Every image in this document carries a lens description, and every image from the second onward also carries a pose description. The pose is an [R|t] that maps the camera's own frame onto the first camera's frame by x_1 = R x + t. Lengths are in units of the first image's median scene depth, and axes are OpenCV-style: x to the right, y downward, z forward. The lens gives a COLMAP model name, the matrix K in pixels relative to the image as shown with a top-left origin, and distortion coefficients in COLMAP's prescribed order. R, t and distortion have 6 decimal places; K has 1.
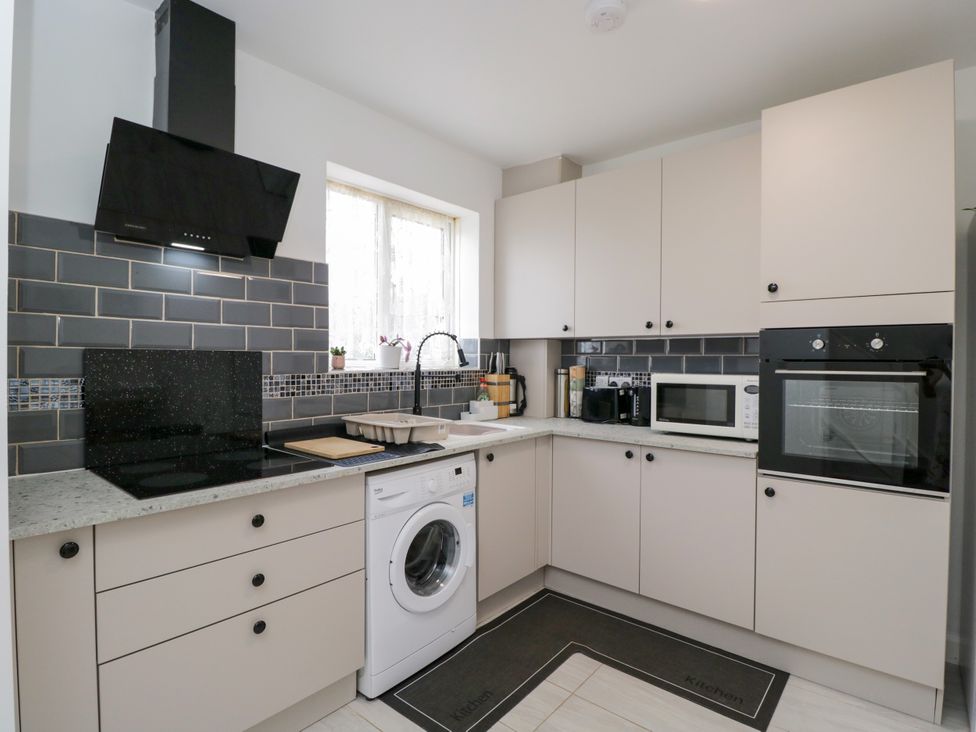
lens RADIAL K [[511.4, 0, 484.1], [0, 511.4, 365.3], [0, 0, 1]] dist [-0.000926, -0.012603]
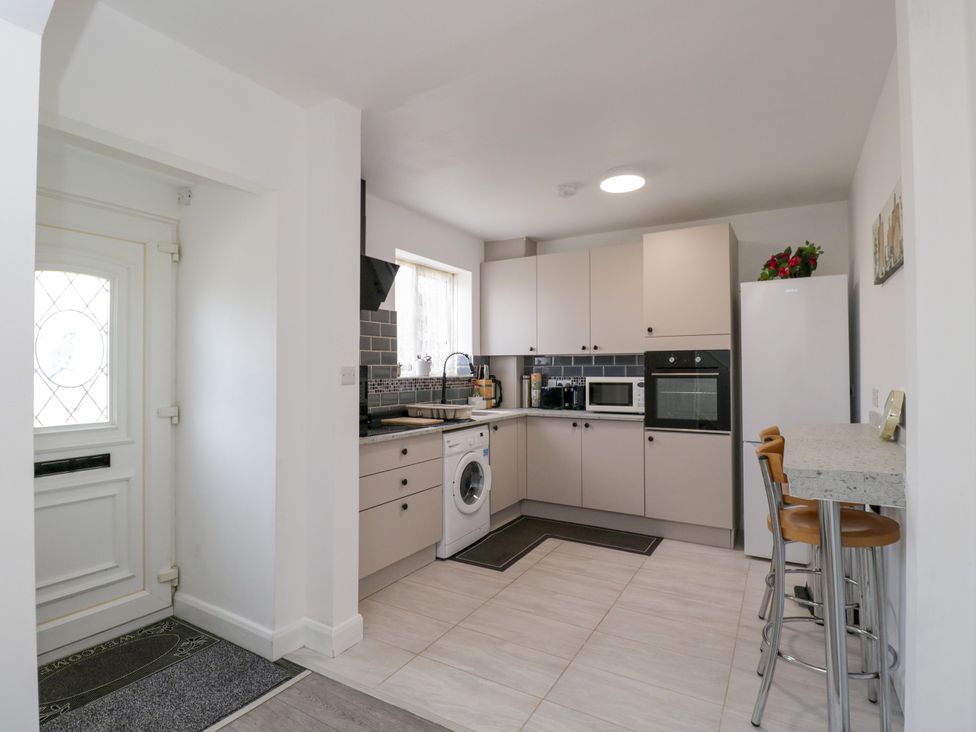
lens RADIAL K [[511.4, 0, 484.1], [0, 511.4, 365.3], [0, 0, 1]] dist [-0.000926, -0.012603]
pose [[0.986030, -0.006574, 0.166439, -0.272548], [0.010405, 0.999700, -0.022152, 0.011261], [-0.166243, 0.023574, 0.985803, -0.581890]]
